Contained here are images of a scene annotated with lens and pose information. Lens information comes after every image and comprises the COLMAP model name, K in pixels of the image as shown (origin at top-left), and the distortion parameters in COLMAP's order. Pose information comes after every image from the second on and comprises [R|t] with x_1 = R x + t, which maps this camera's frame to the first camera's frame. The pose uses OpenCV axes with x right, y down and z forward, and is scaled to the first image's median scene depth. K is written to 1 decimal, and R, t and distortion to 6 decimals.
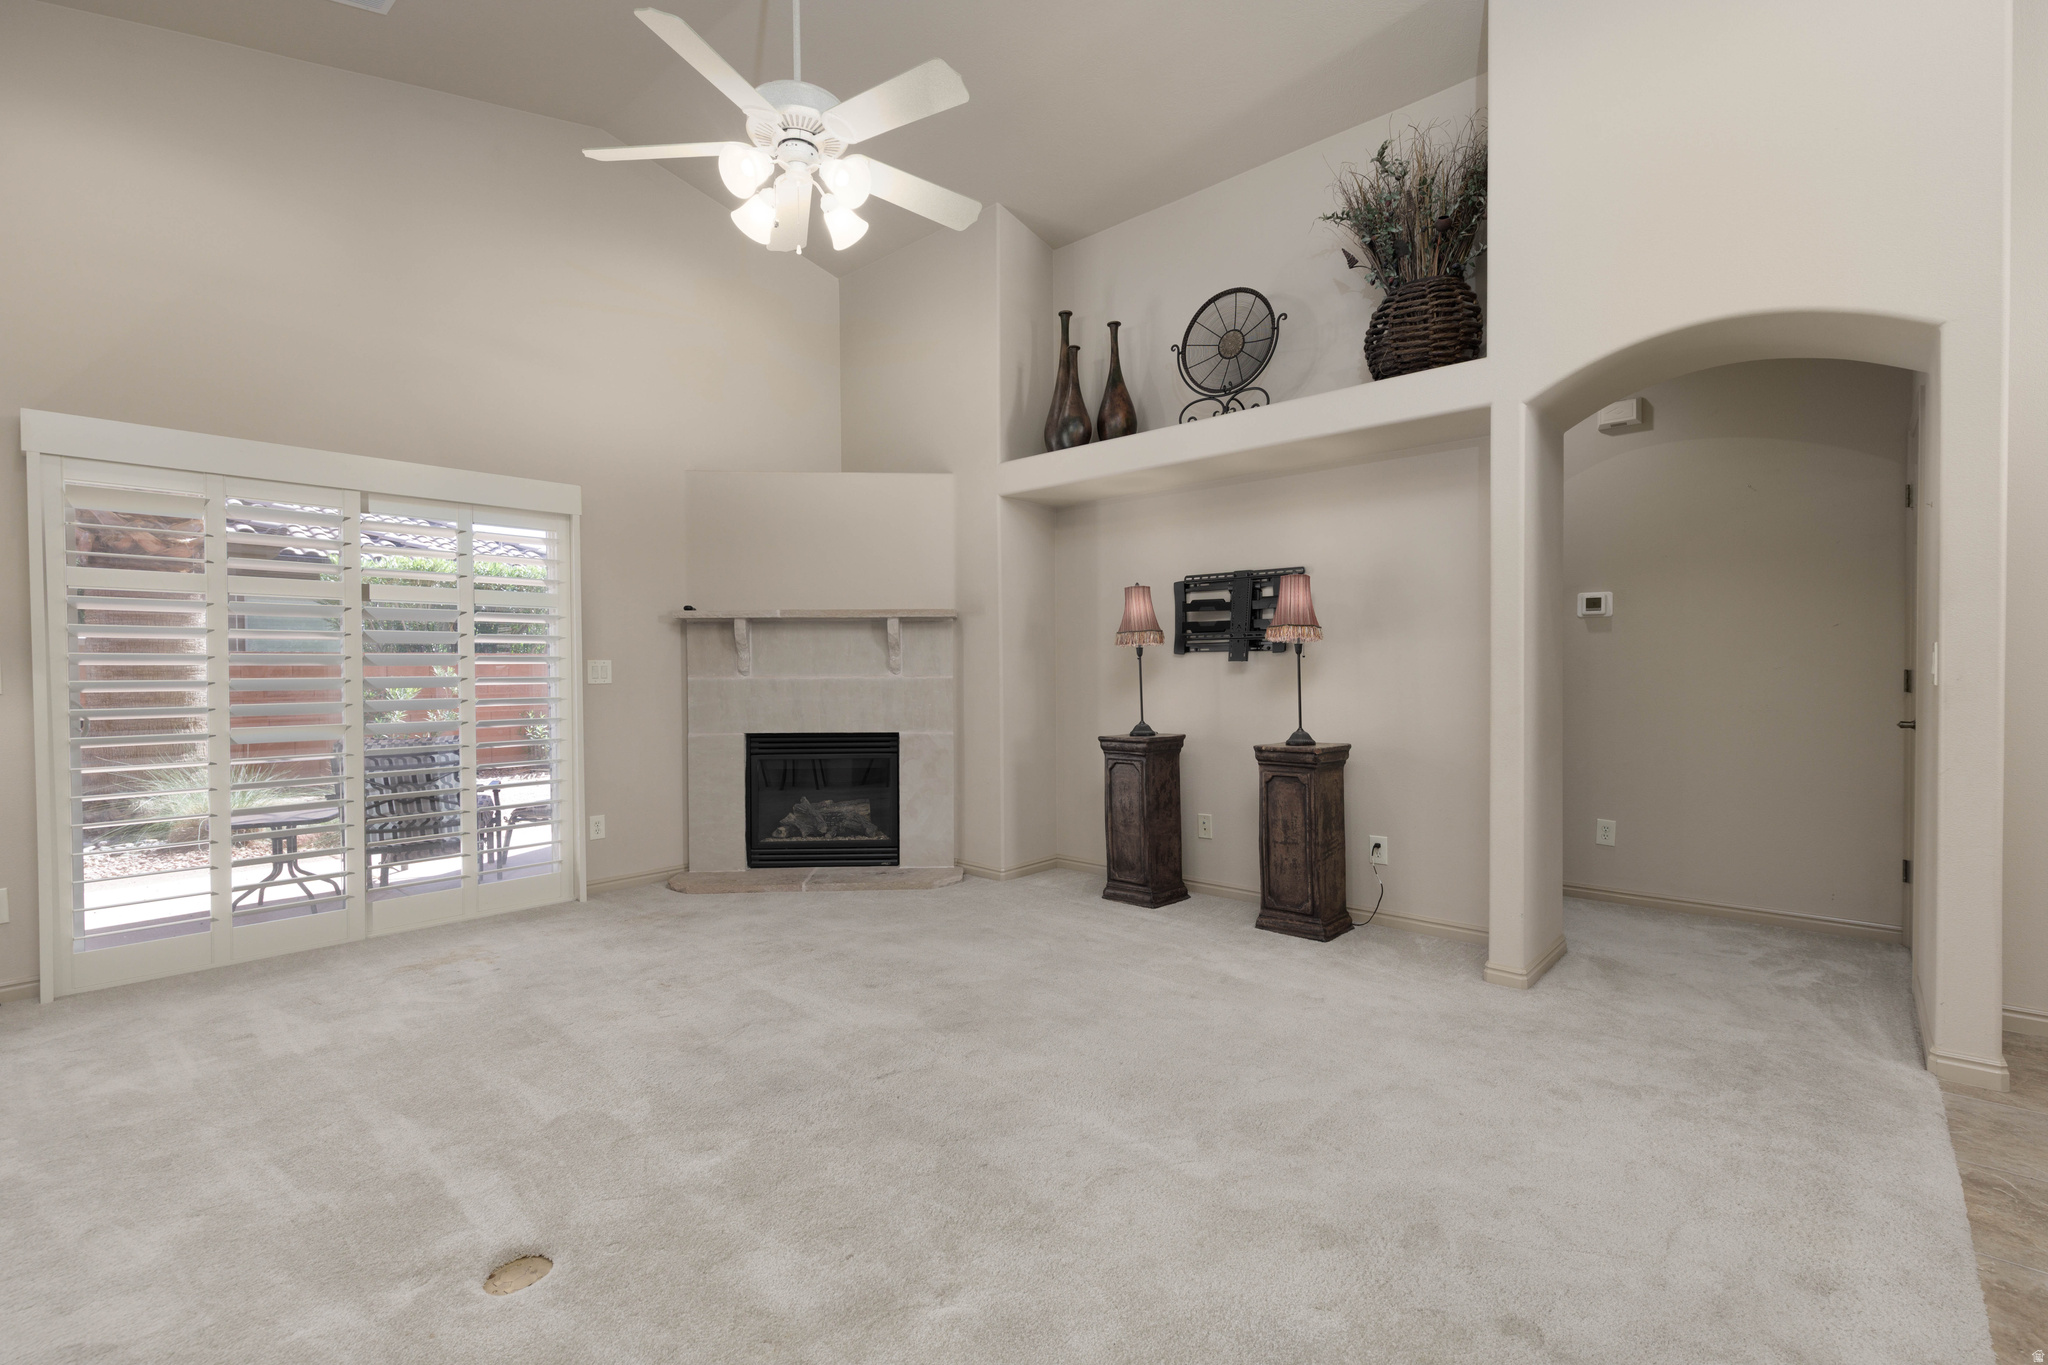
lens RADIAL K [[899.7, 0, 1024.0], [0, 899.7, 682.5], [0, 0, 1]] dist [0.001624, 0.000489]
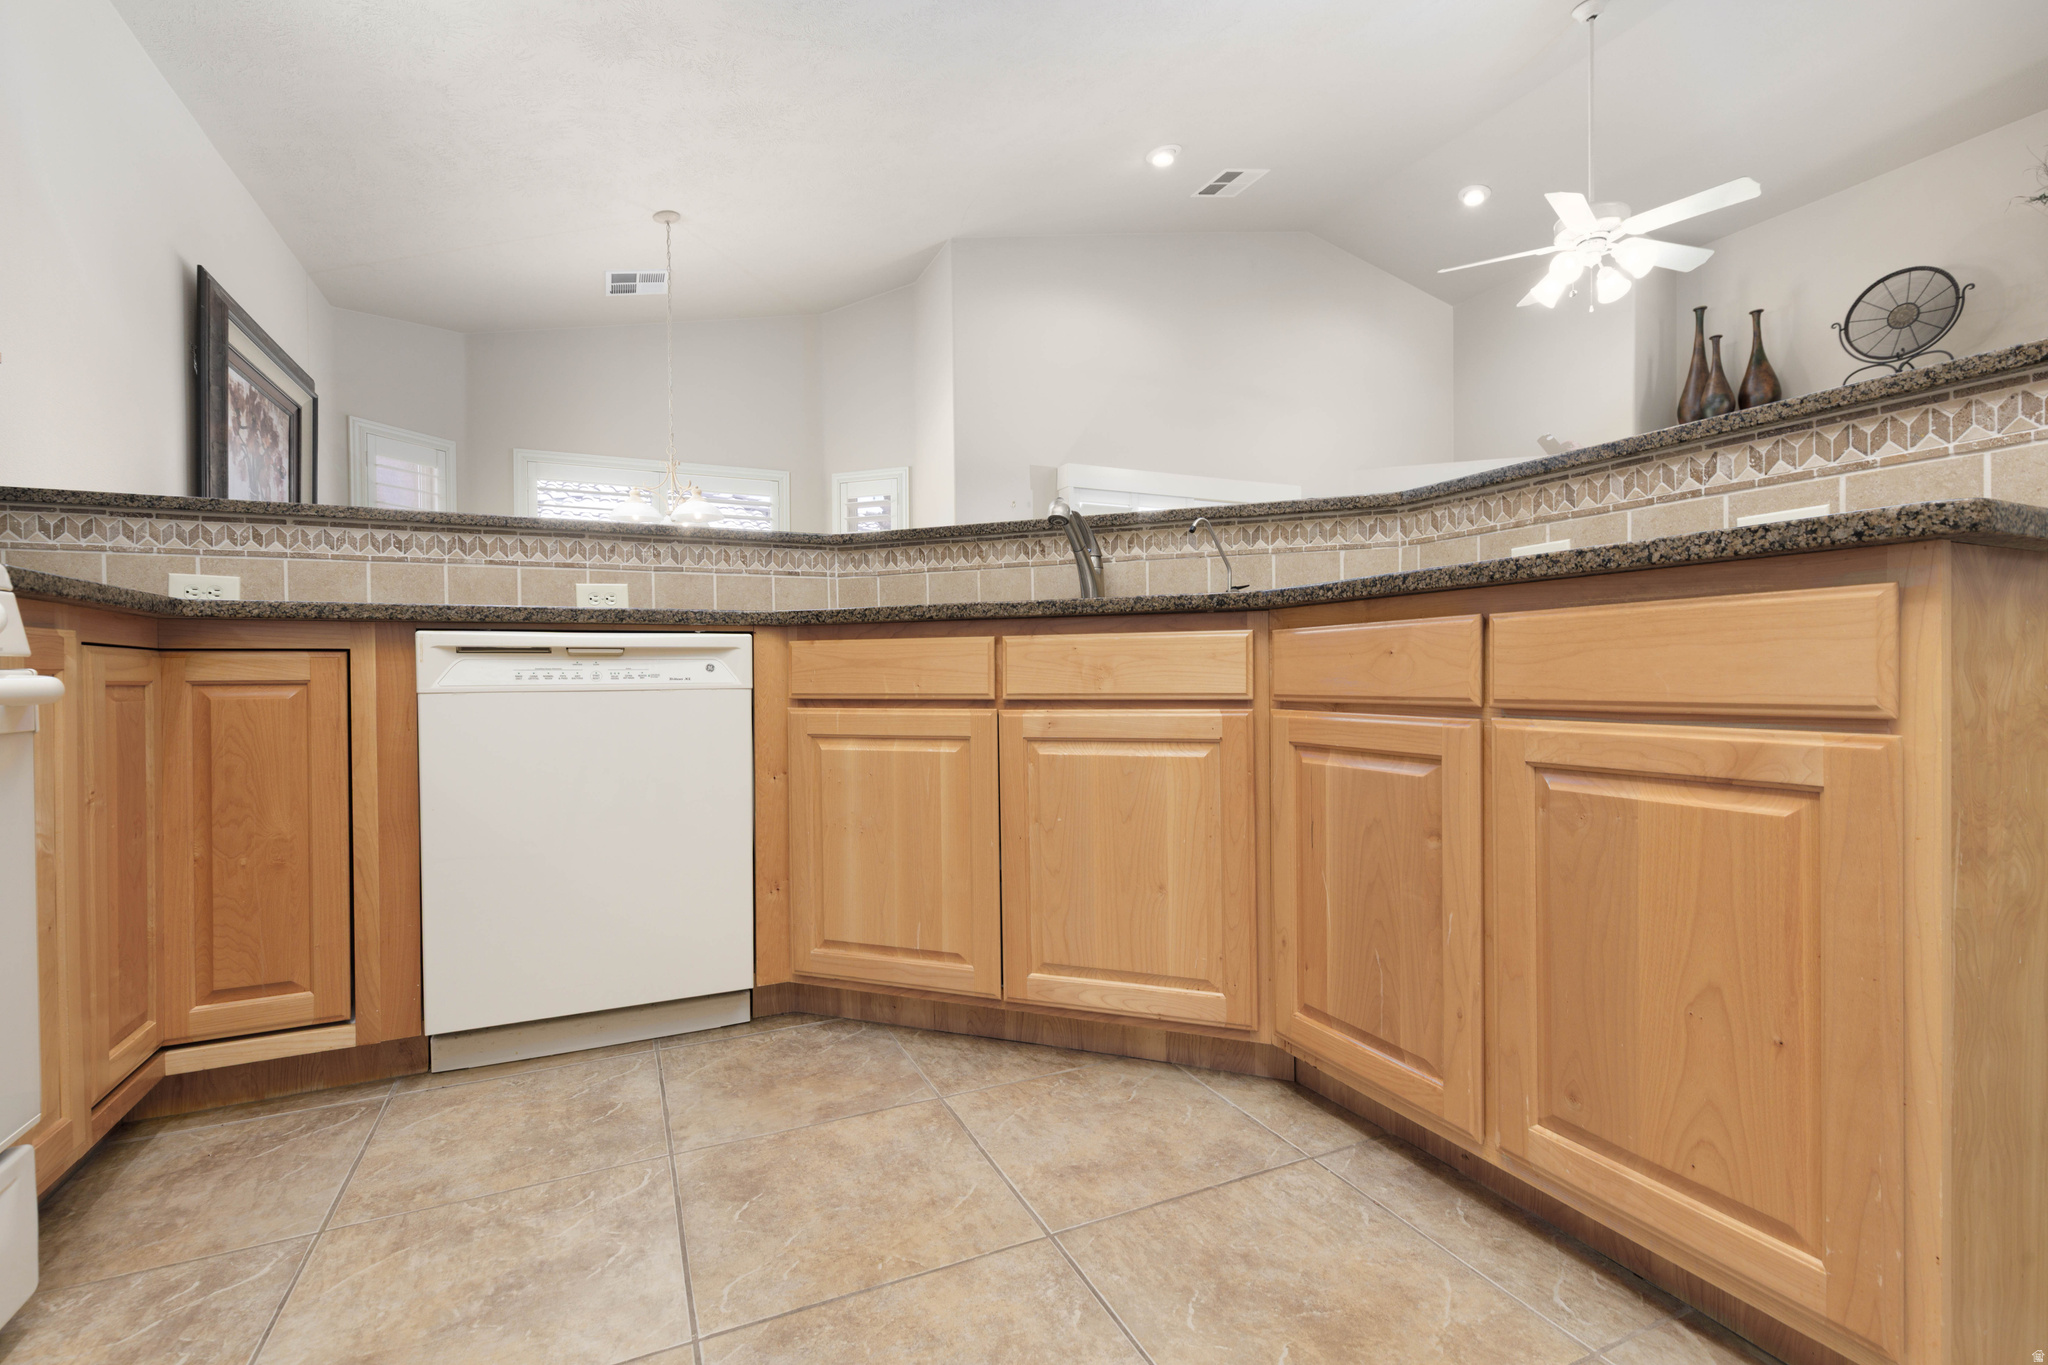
lens RADIAL K [[899.7, 0, 1024.0], [0, 899.7, 682.5], [0, 0, 1]] dist [0.001624, 0.000489]
pose [[0.923110, 0.002601, -0.384526, -0.352739], [-0.002879, 0.999996, -0.000146, 0.097461], [0.384524, 0.001242, 0.923114, -0.491369]]
